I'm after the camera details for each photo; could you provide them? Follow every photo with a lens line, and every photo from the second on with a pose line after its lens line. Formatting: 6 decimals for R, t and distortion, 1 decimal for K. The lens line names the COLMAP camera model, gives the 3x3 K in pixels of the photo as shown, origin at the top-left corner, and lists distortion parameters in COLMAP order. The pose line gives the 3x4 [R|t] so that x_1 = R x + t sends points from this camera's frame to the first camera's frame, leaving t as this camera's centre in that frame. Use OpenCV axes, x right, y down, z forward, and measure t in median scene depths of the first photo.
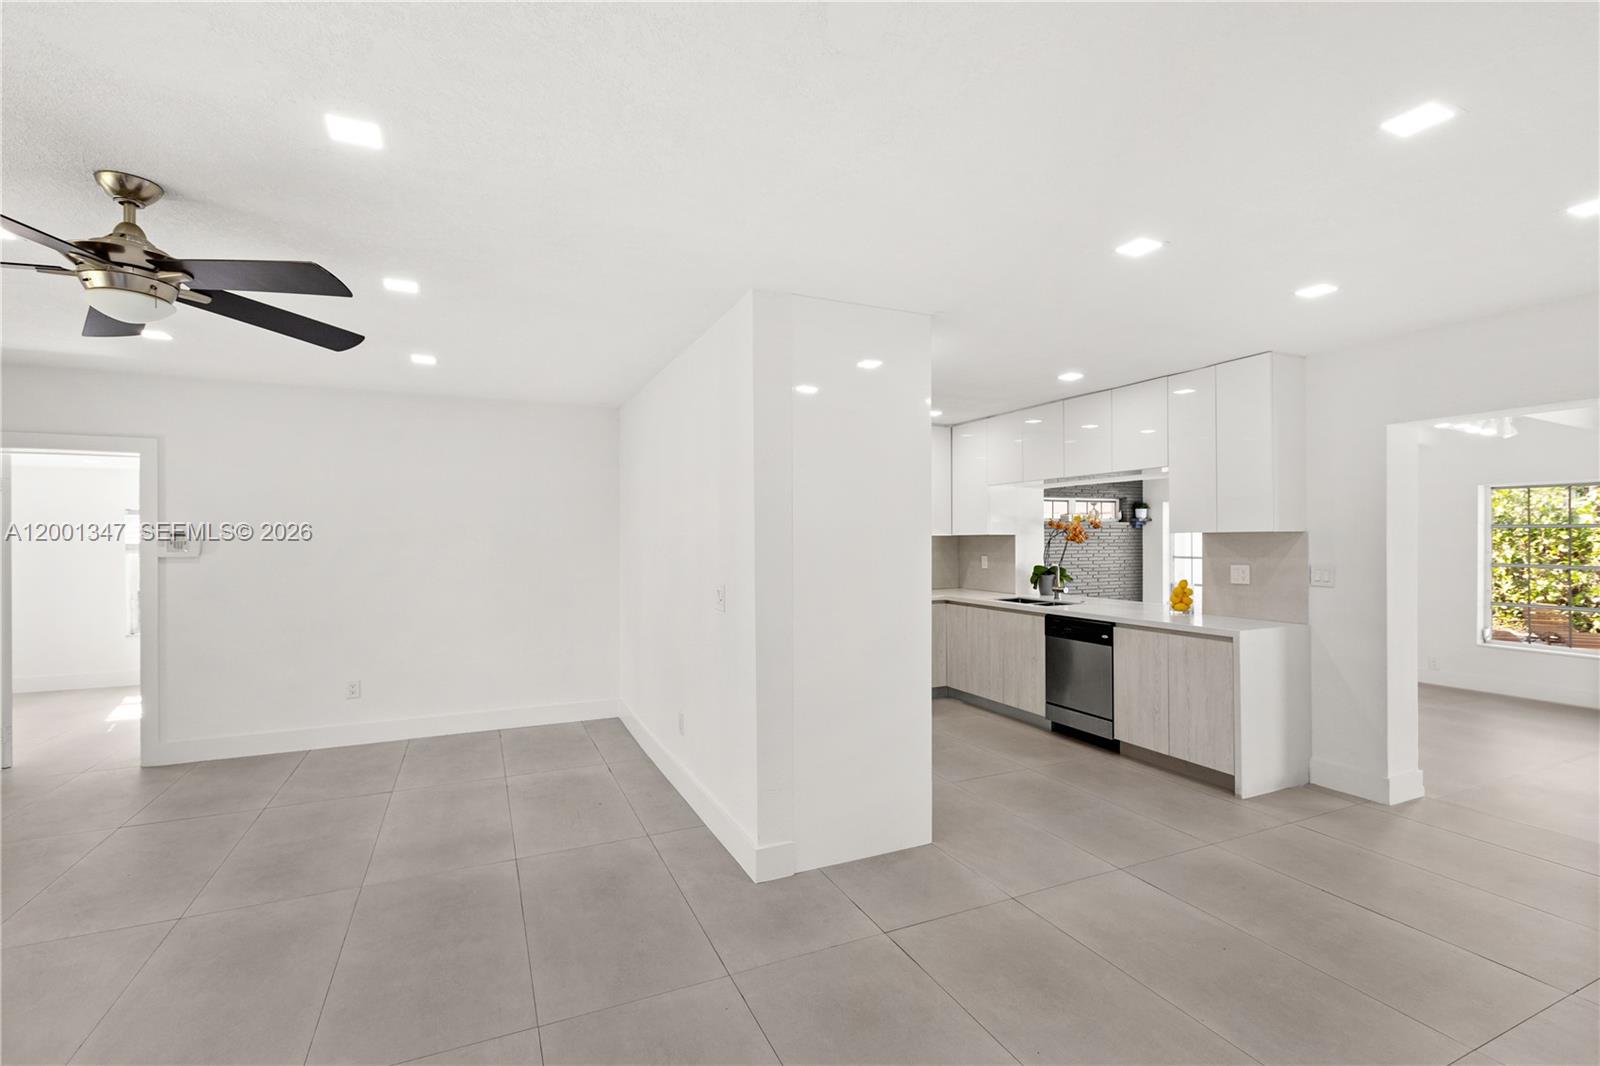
lens RADIAL K [[714.3, 0, 806.5], [0, 714.3, 537.1], [0, 0, 1]] dist [-0.000876, -0.000615]
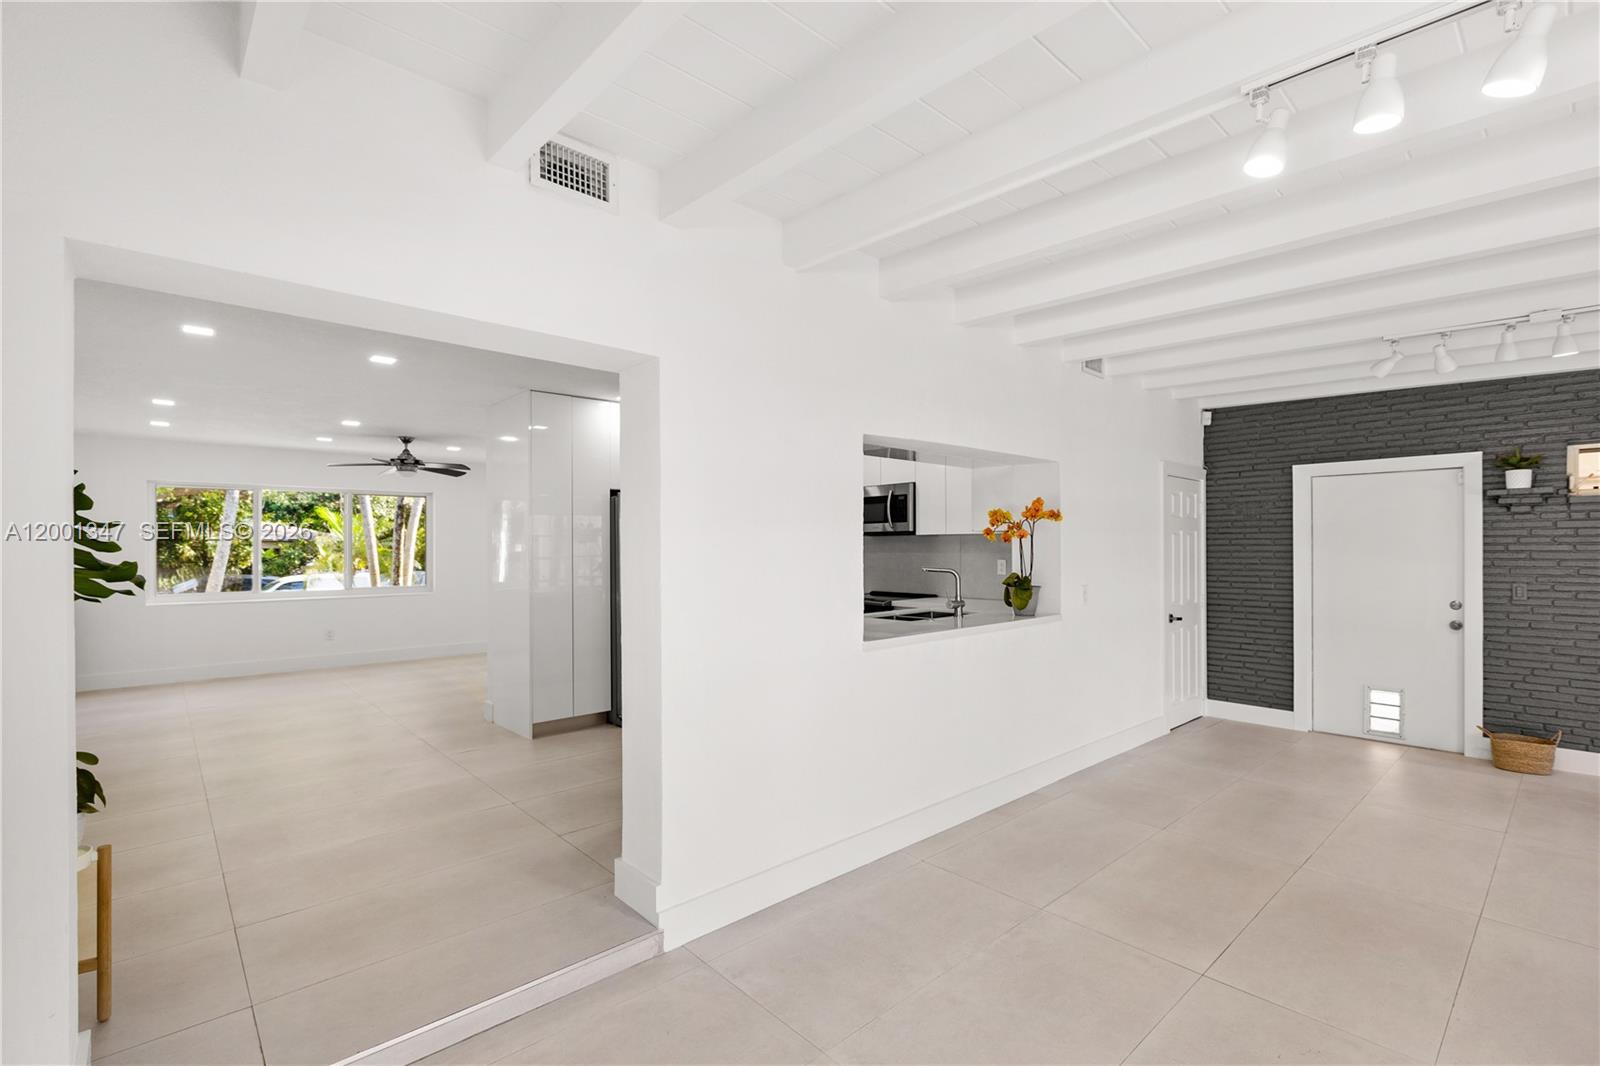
lens RADIAL K [[714.3, 0, 806.5], [0, 714.3, 537.1], [0, 0, 1]] dist [-0.000876, -0.000615]
pose [[0.298860, -0.011697, -0.954225, 1.063306], [0.005817, 0.999929, -0.010435, 0.010960], [0.954279, -0.002433, 0.298906, 0.668052]]
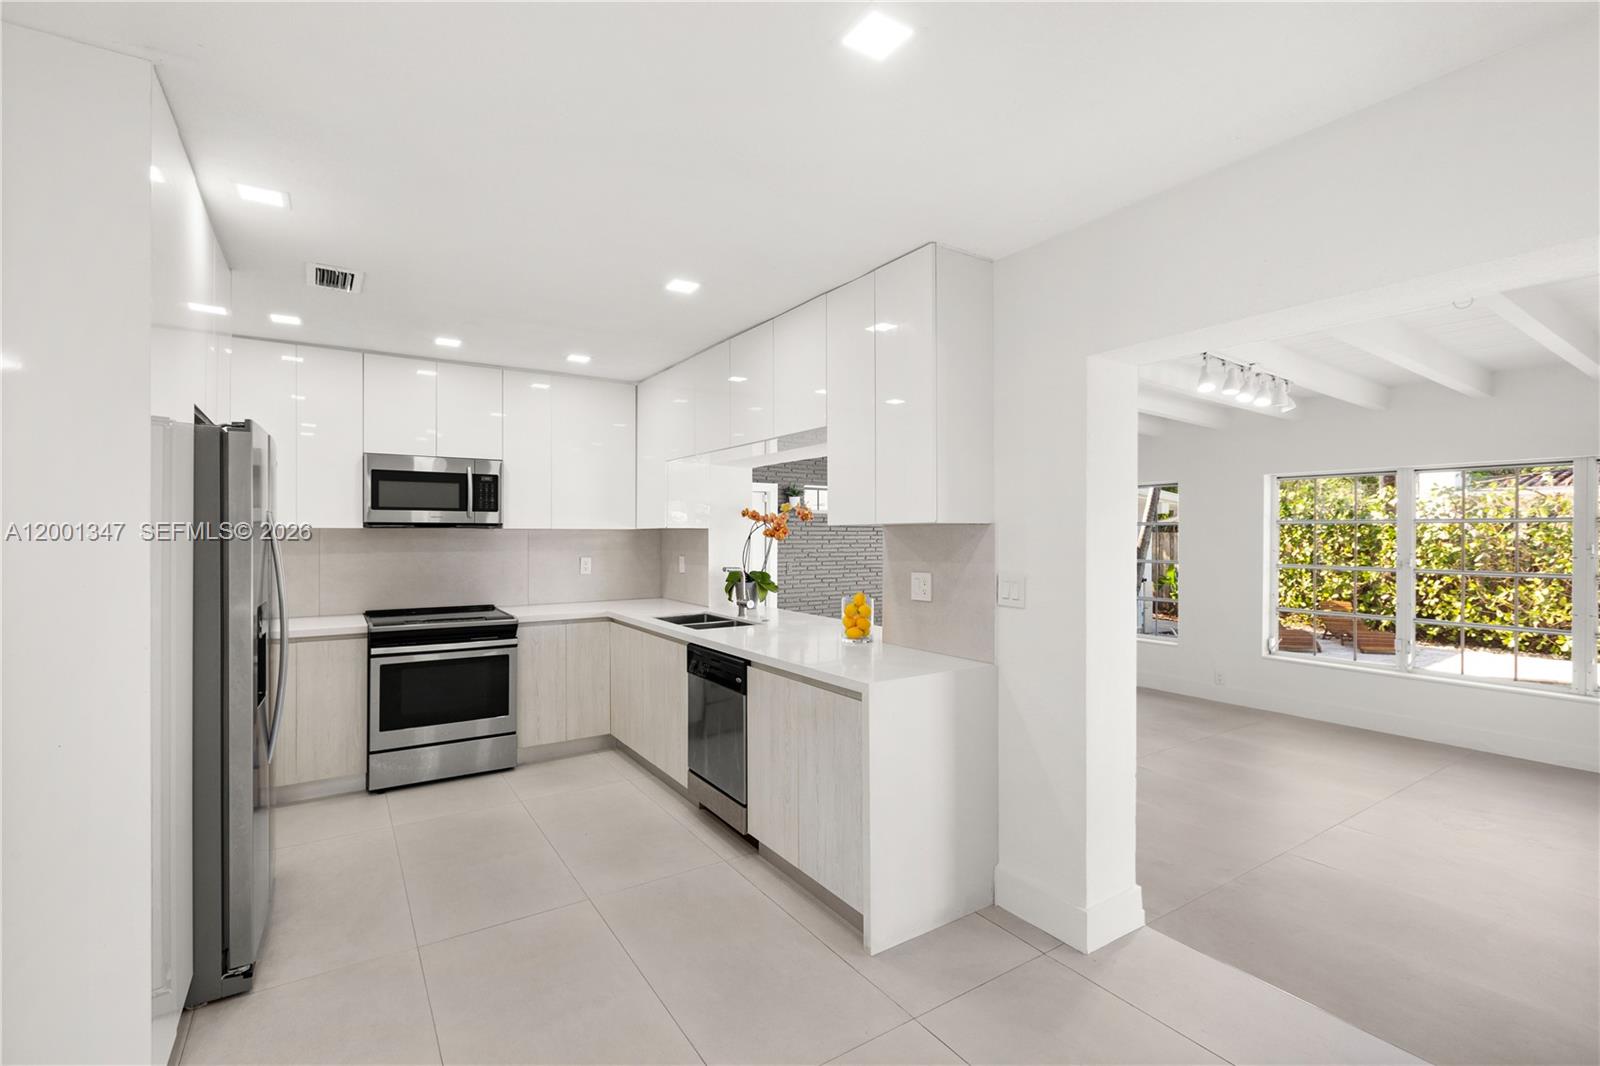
lens RADIAL K [[714.3, 0, 806.5], [0, 714.3, 537.1], [0, 0, 1]] dist [-0.000876, -0.000615]
pose [[0.988276, 0.002814, 0.152654, 0.322150], [-0.003712, 0.999977, 0.005594, 0.001351], [-0.152635, -0.006095, 0.988264, 0.280336]]
